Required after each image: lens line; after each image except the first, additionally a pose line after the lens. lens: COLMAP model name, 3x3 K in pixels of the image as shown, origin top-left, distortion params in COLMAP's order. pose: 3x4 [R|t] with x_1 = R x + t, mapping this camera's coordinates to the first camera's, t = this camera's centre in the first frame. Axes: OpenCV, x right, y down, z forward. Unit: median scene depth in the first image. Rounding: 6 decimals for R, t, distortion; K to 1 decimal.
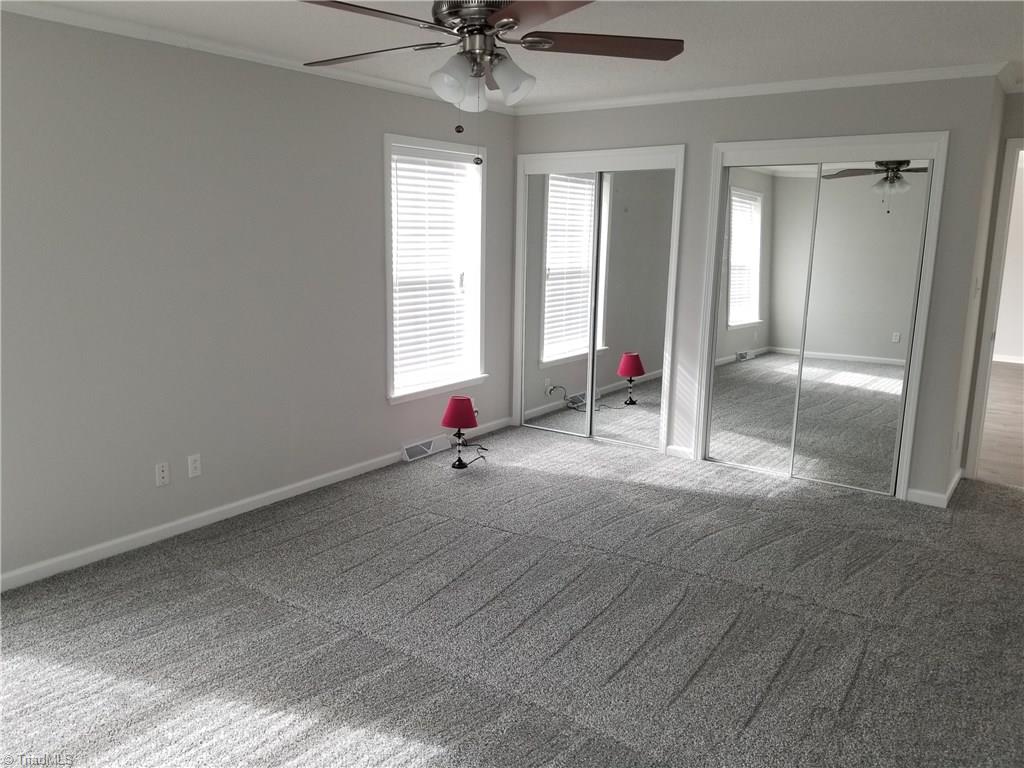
lens RADIAL K [[801.6, 0, 512.0], [0, 801.6, 384.0], [0, 0, 1]] dist [0.087210, -0.119360]
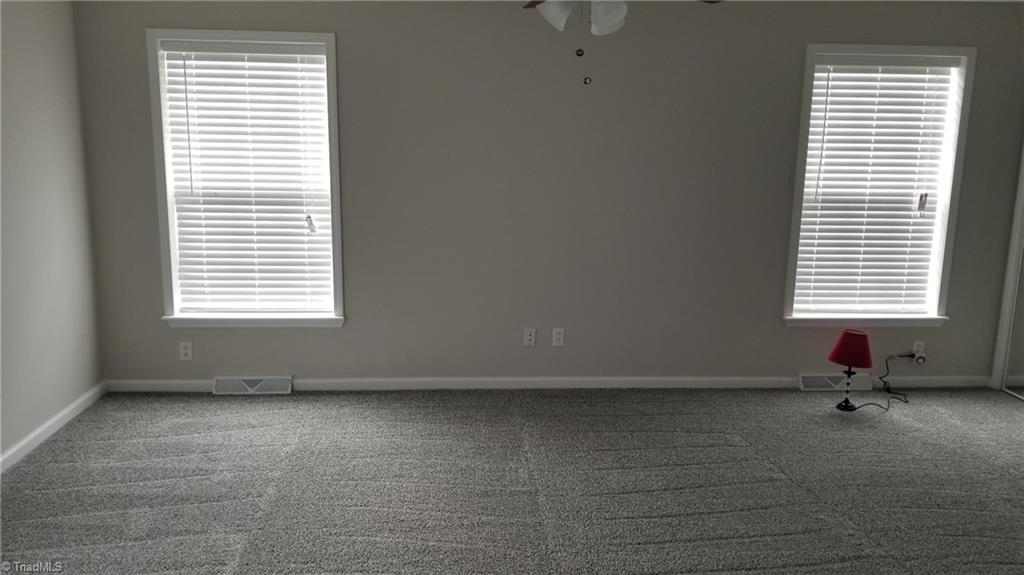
lens RADIAL K [[840.5, 0, 512.0], [0, 840.5, 287.5], [0, 0, 1]] dist [0.007030, -0.003835]
pose [[0.627924, 0.141668, -0.765272, 0.398201], [-0.154379, 0.986427, 0.055938, -0.024449], [0.762810, 0.083017, 0.641272, 0.108006]]
